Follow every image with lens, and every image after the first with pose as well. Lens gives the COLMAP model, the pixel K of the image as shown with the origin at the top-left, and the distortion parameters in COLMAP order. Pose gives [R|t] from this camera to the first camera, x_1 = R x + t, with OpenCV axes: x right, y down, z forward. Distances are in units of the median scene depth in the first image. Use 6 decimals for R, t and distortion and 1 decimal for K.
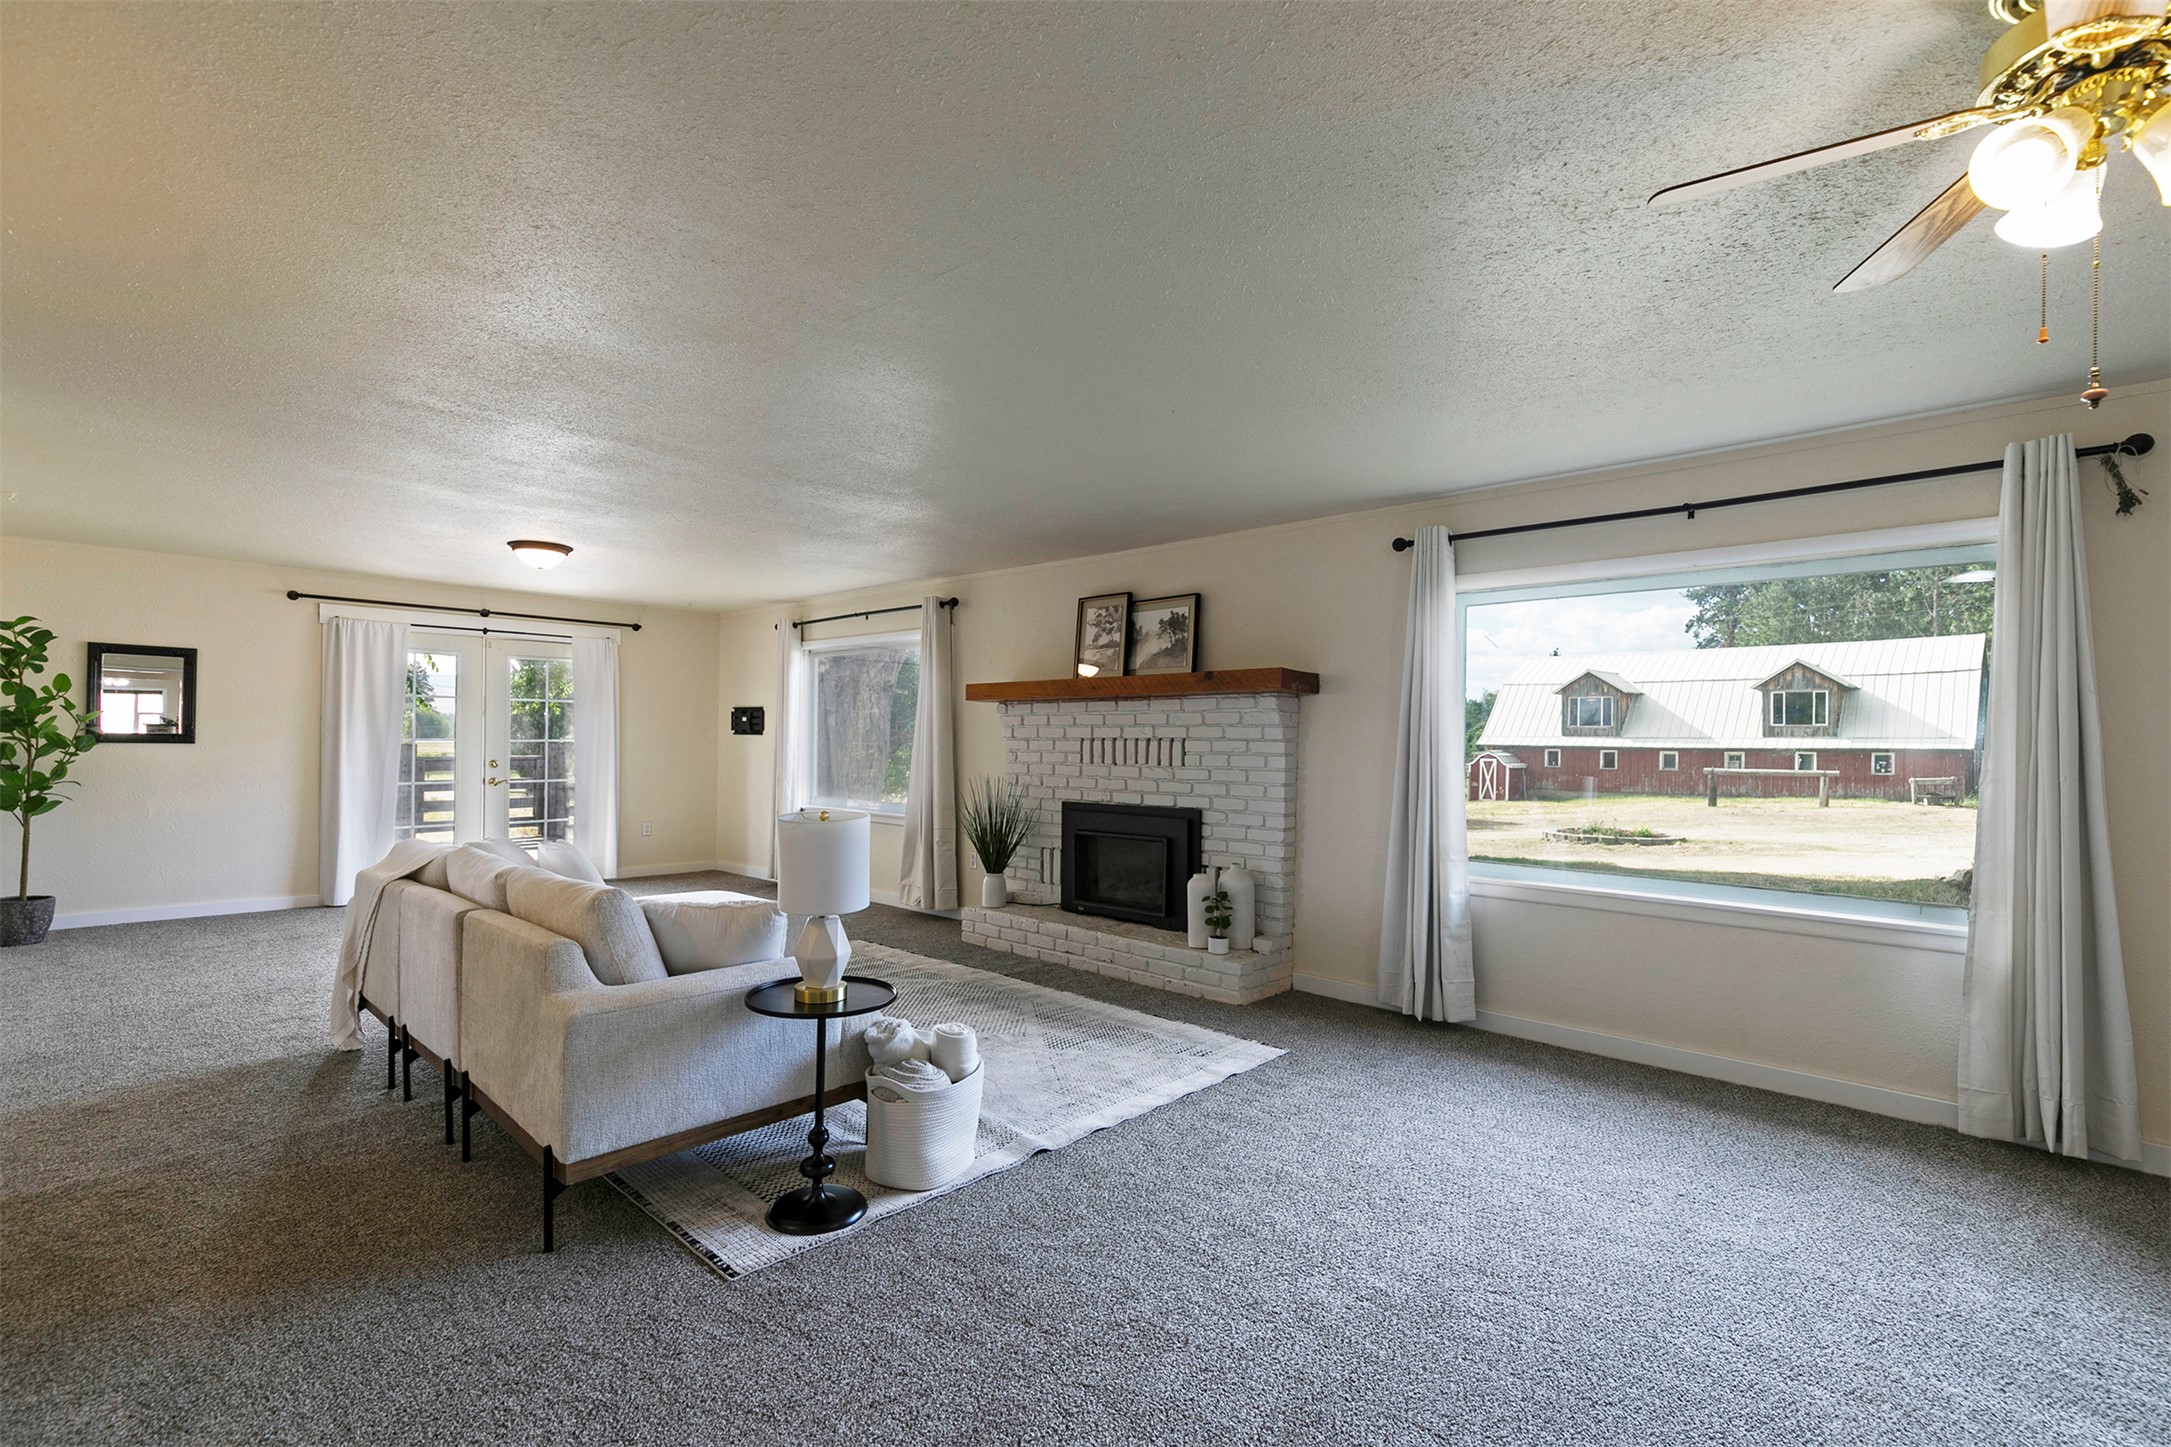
lens RADIAL K [[976.6, 0, 1085.5], [0, 976.6, 725.3], [0, 0, 1]] dist [0.015732, -0.000172]
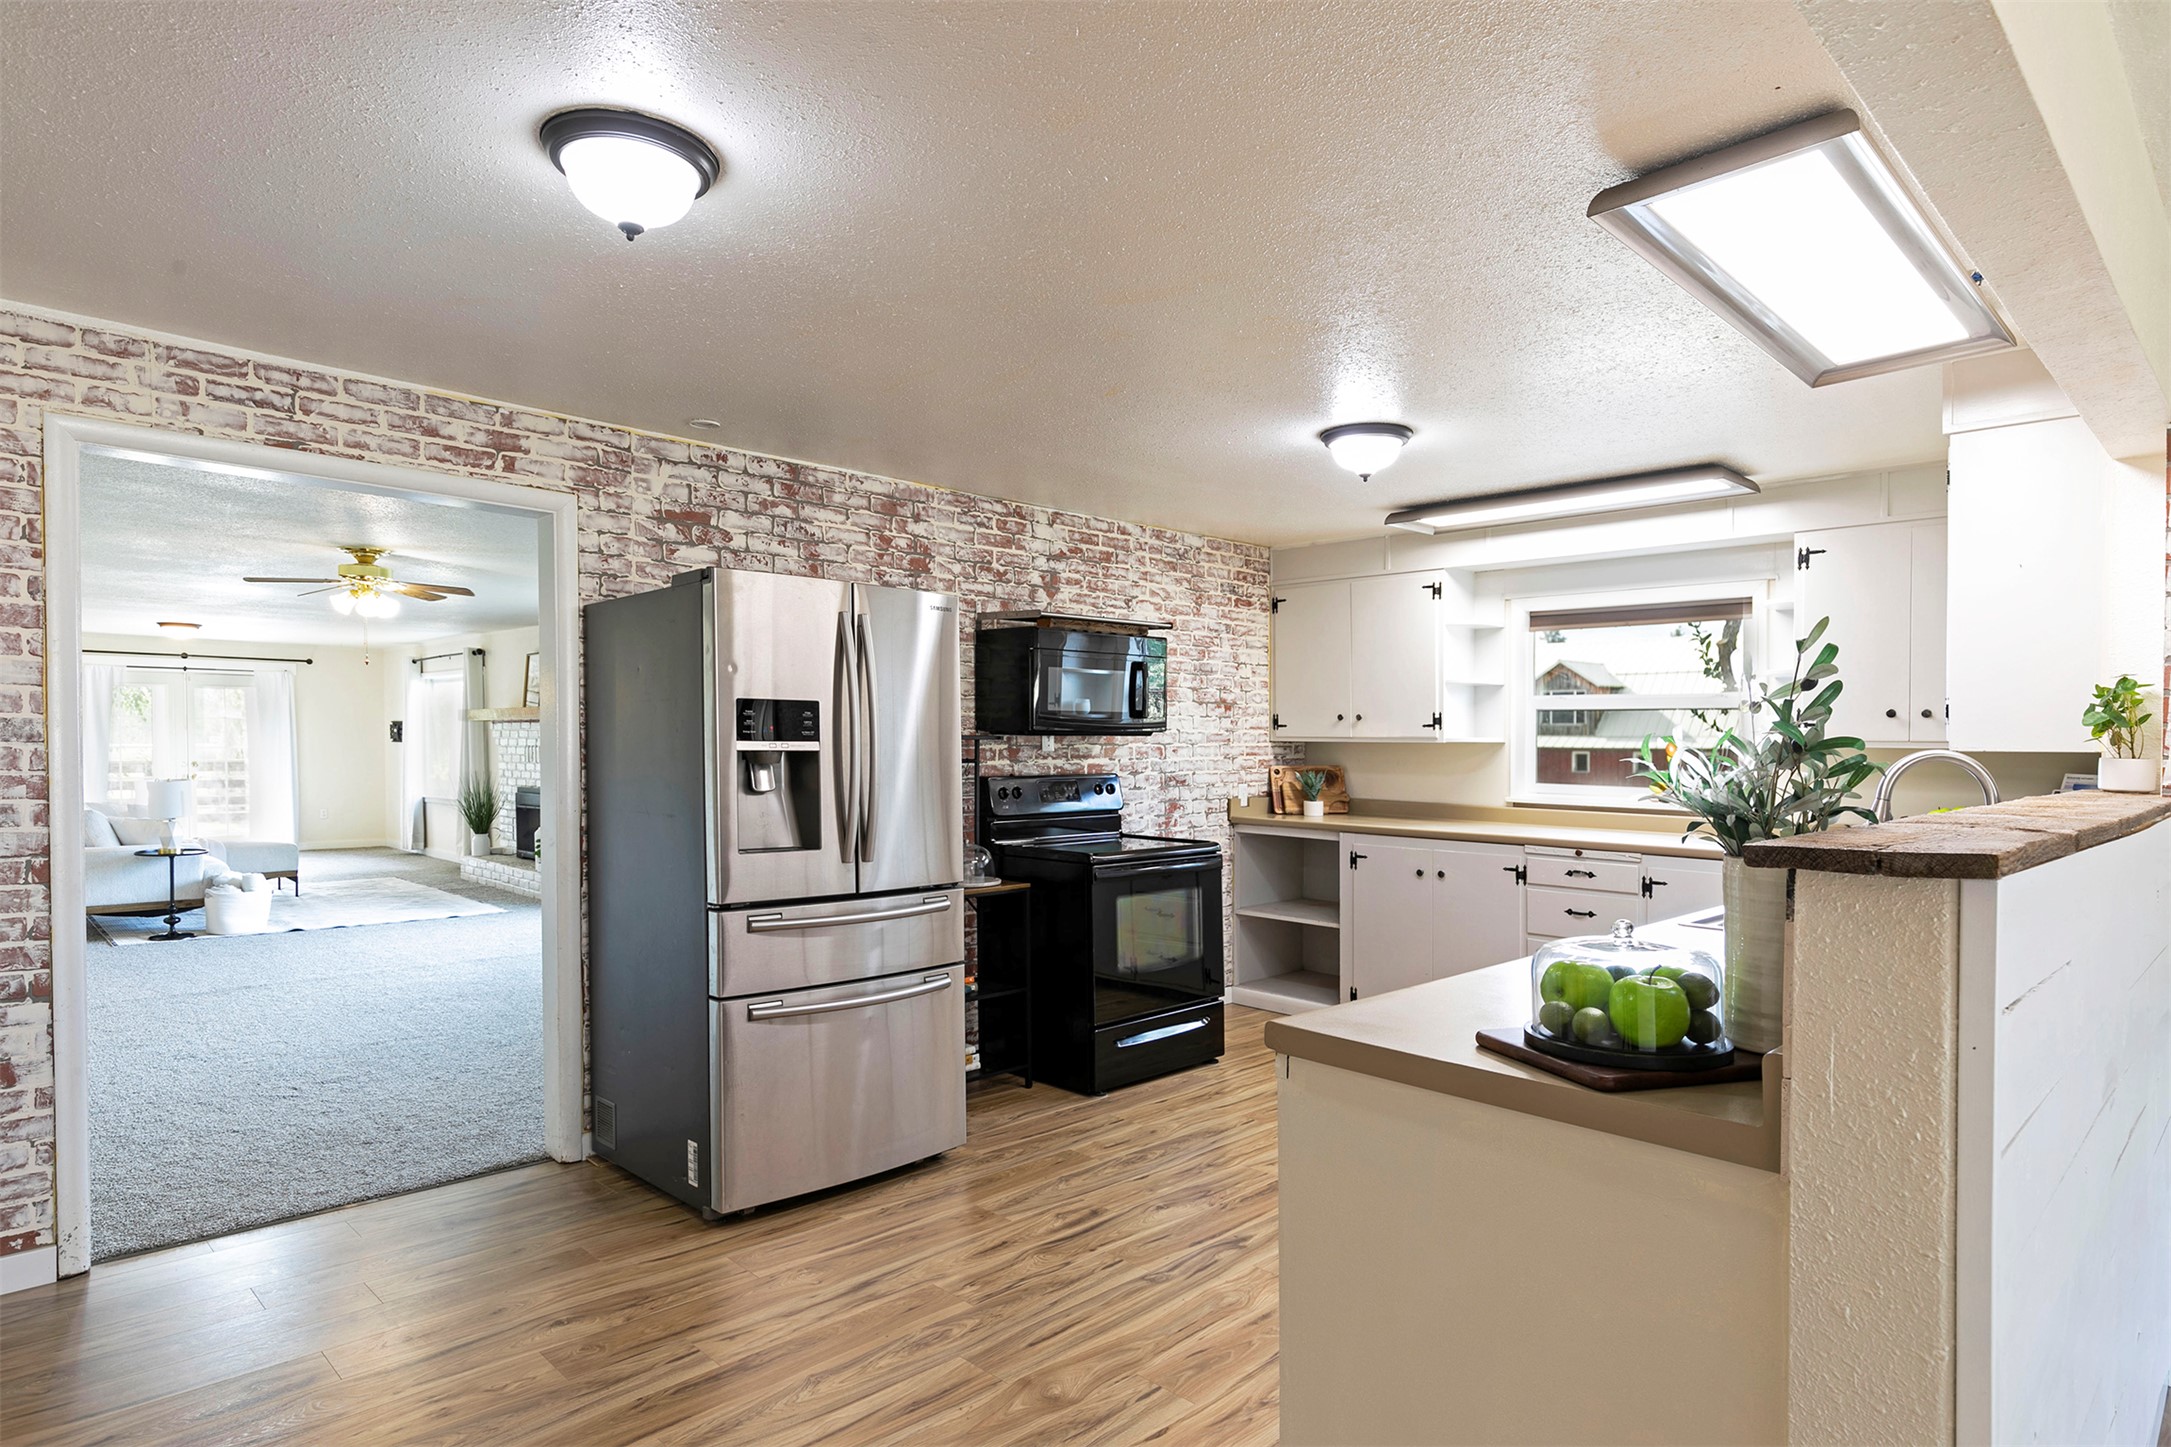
lens RADIAL K [[1213.9, 0, 1077.1], [0, 1213.9, 760.8], [0, 0, 1]] dist [0.025634, 0.000205]
pose [[0.998613, -0.004693, -0.052448, 0.971874], [0.006300, 0.999514, 0.030518, -0.016233], [0.052280, -0.030806, 0.998157, -0.882859]]
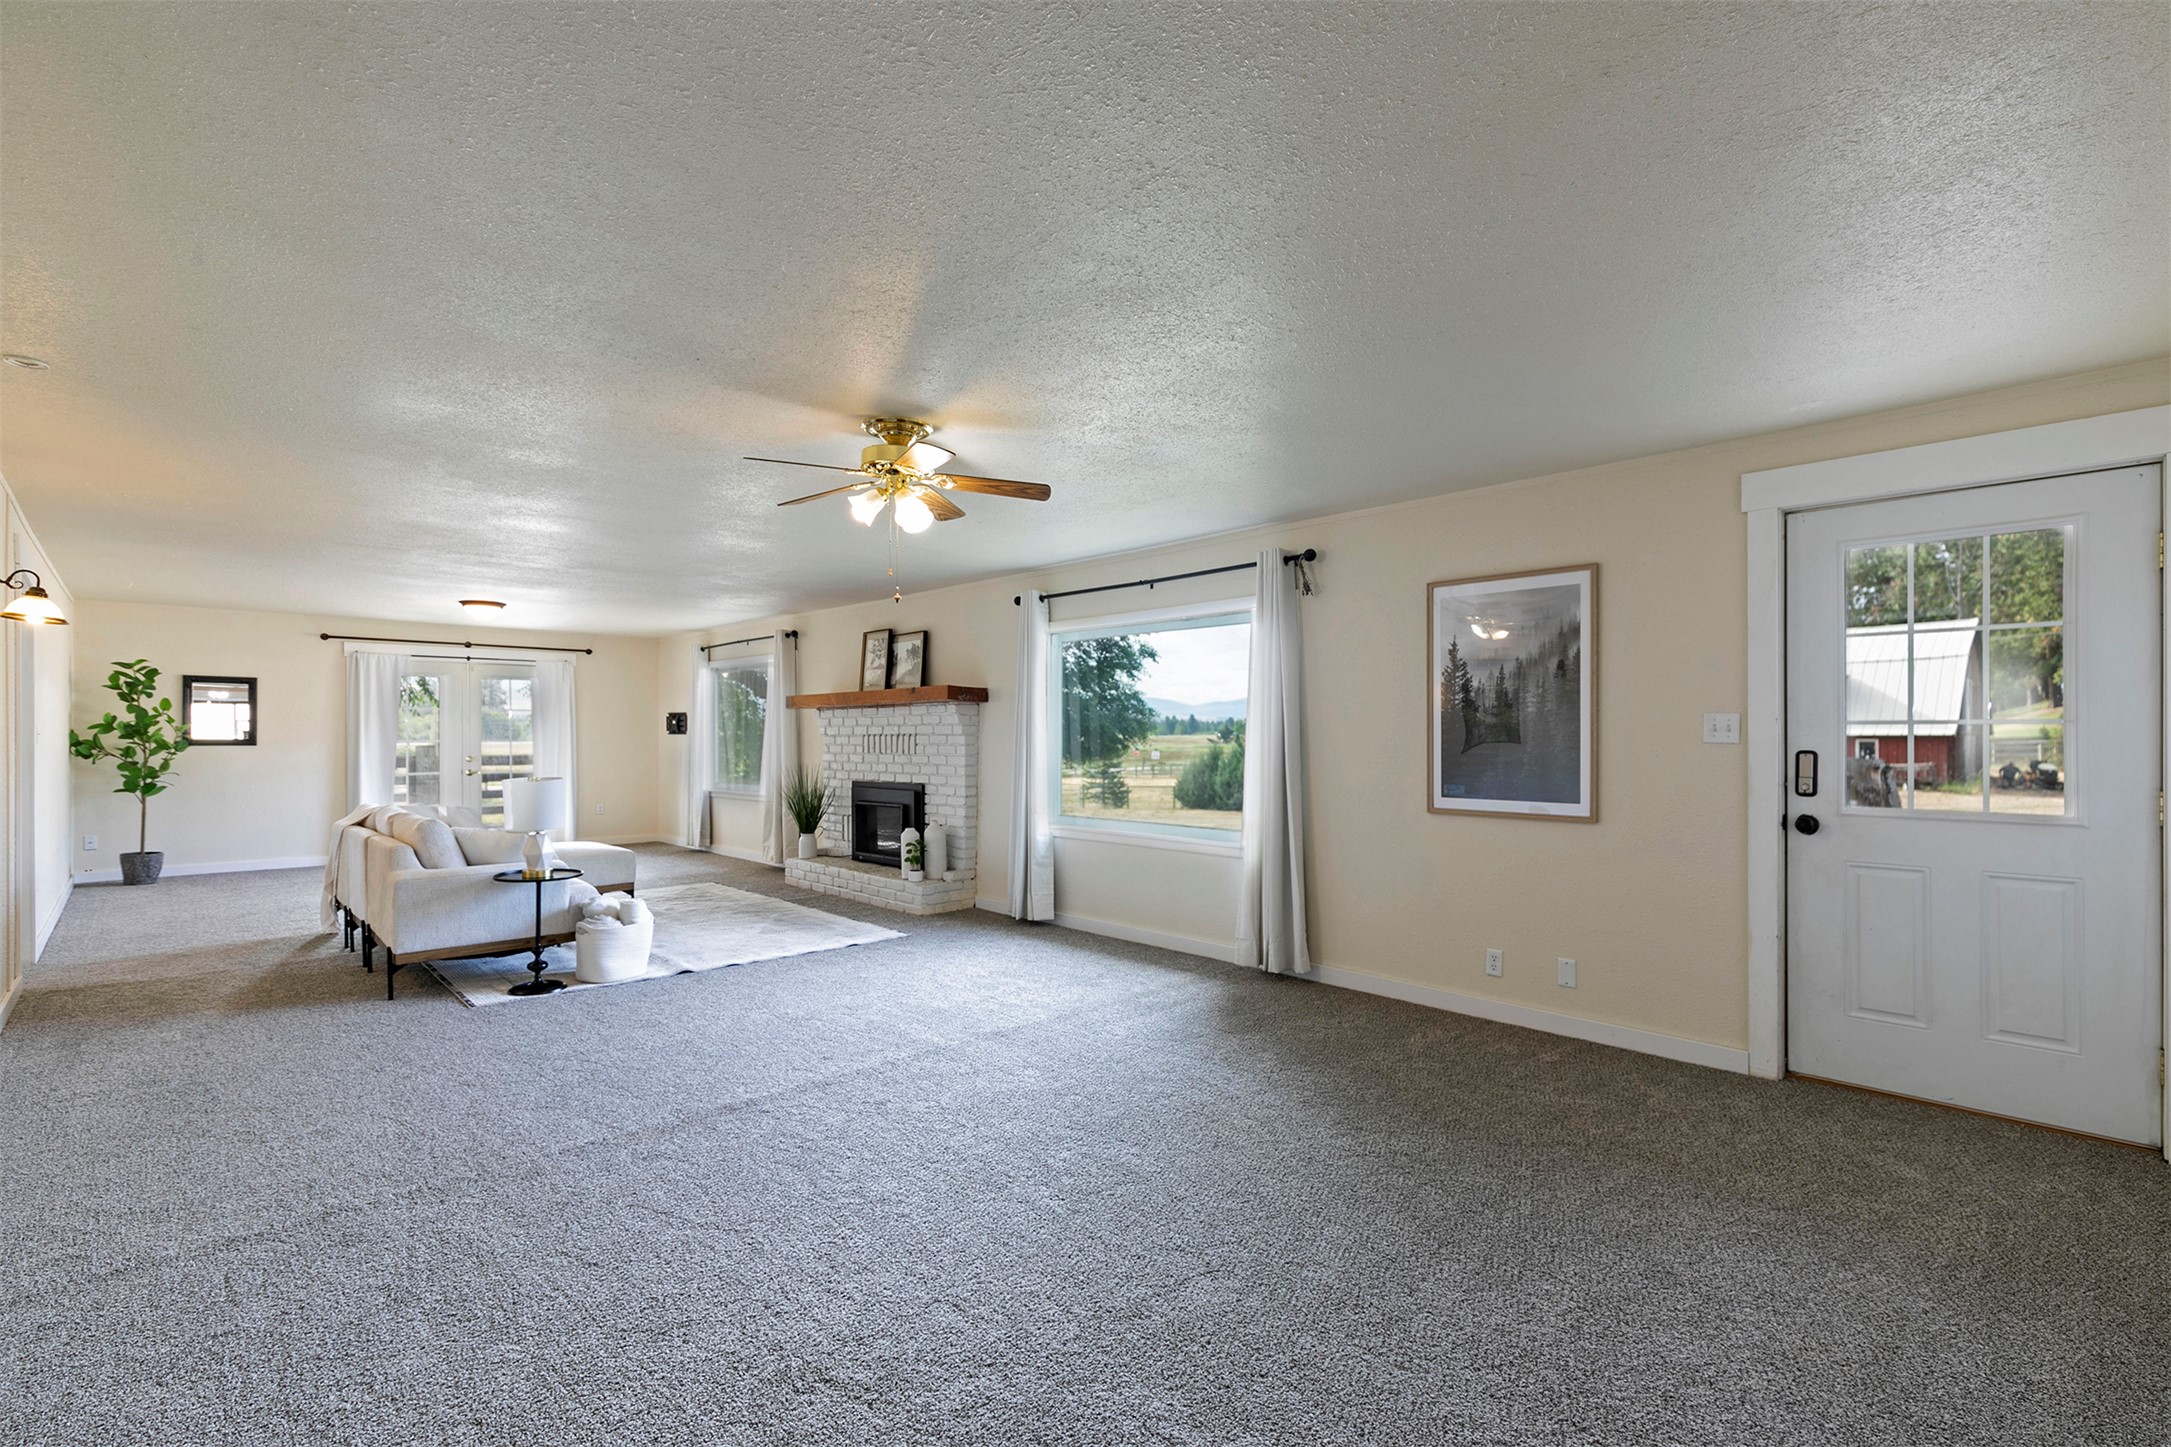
lens RADIAL K [[976.6, 0, 1084.6], [0, 976.6, 724.8], [0, 0, 1]] dist [0.015732, -0.000172]
pose [[0.998037, -0.012149, -0.061438, 0.393456], [0.012396, 0.999917, 0.003634, -0.001790], [0.061389, -0.004388, 0.998104, -0.356657]]
